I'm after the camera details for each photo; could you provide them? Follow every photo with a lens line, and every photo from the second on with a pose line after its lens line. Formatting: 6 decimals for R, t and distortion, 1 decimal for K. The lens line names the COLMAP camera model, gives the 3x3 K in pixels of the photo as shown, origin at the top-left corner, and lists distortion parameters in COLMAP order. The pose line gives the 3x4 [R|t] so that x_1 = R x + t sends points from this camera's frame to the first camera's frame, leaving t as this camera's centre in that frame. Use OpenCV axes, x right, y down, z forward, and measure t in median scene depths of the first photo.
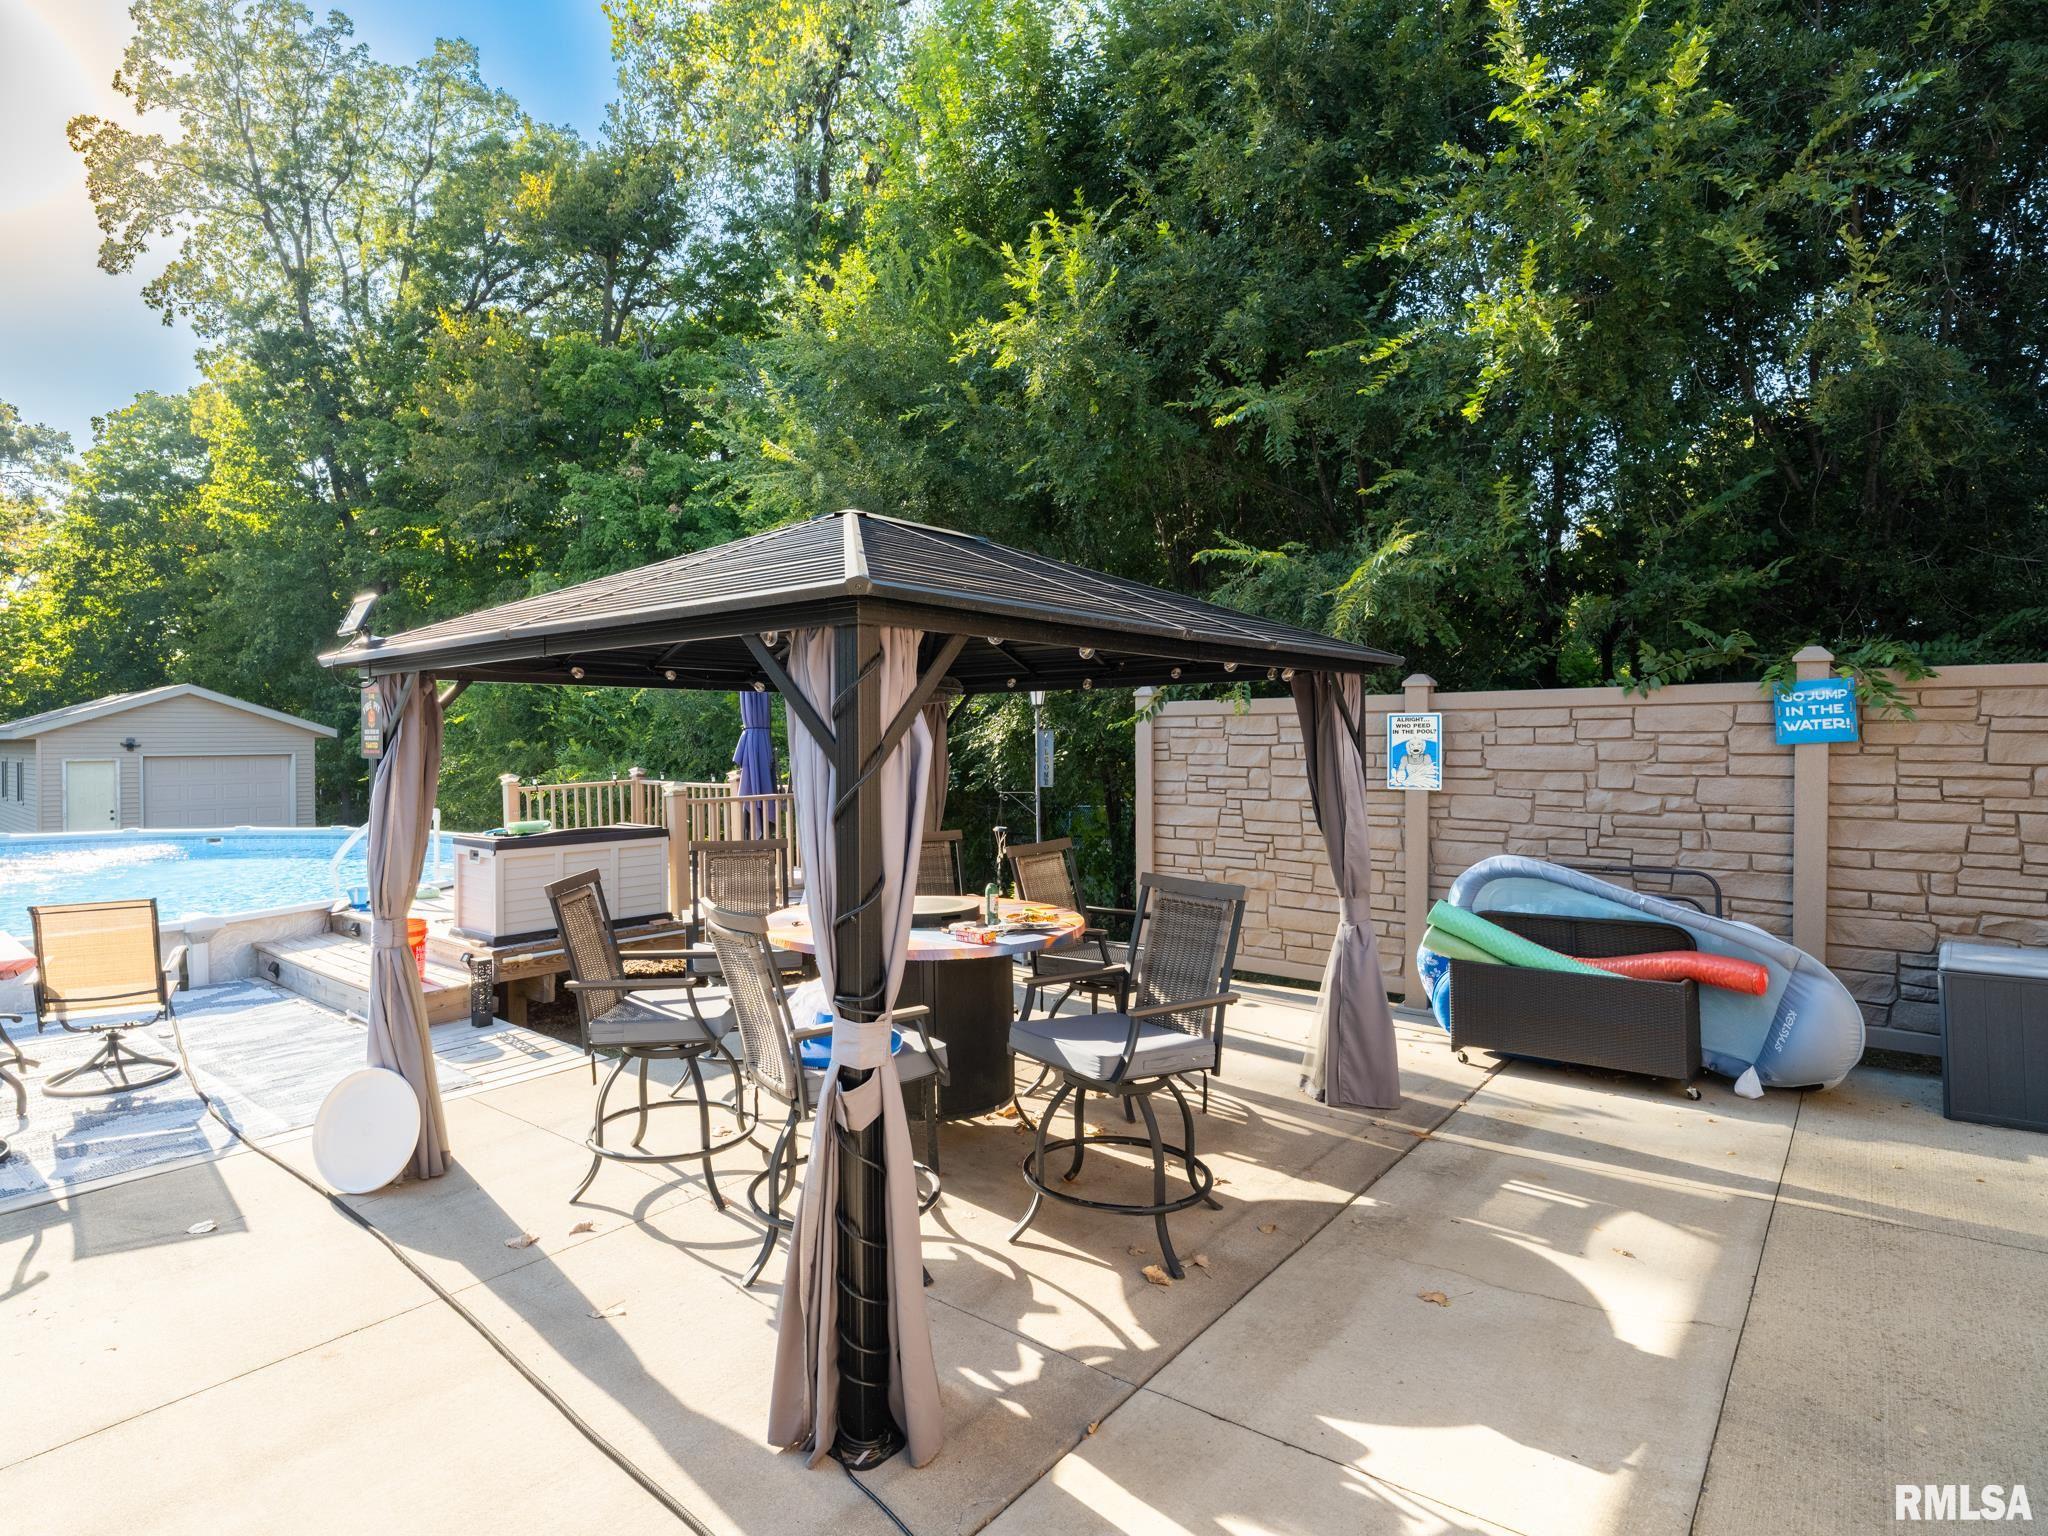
lens RADIAL K [[1094.0, 0, 908.2], [0, 1094.0, 745.6], [0, 0, 1]] dist [-0.001583, -0.000674]
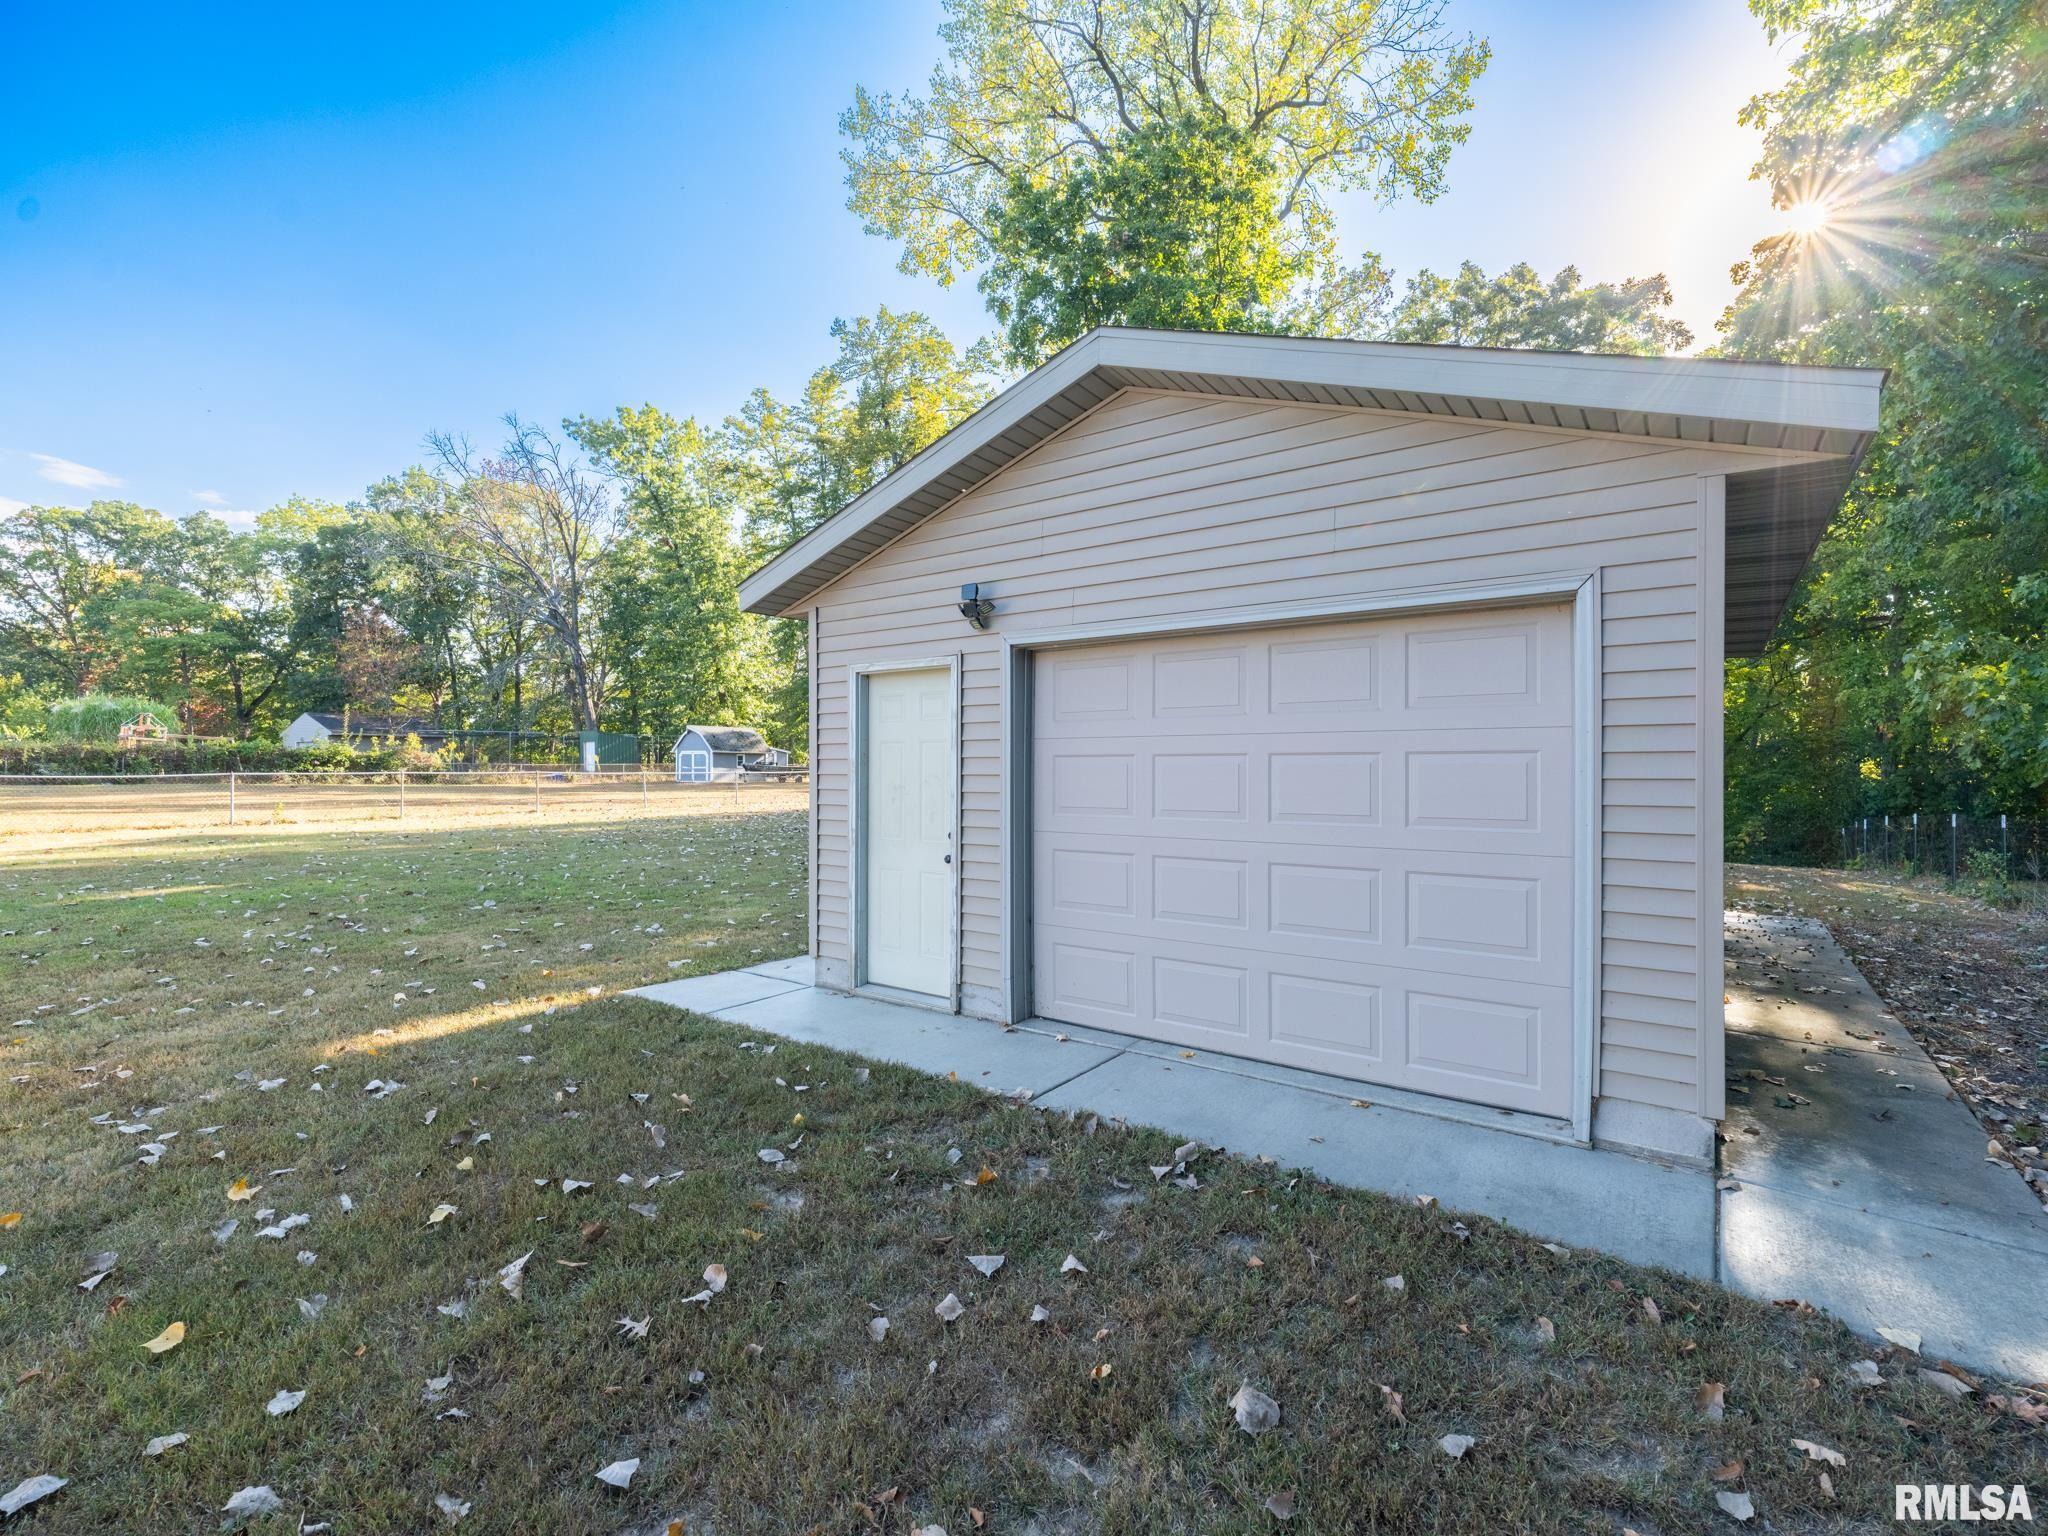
lens RADIAL K [[920.7, 0, 1023.3], [0, 920.7, 769.4], [0, 0, 1]] dist [-0.002713, 0.000162]
pose [[0.144827, 0.012349, -0.989380, -1.711347], [-0.006000, 0.999915, 0.011602, 0.141024], [0.989439, 0.004256, 0.144889, 3.544705]]
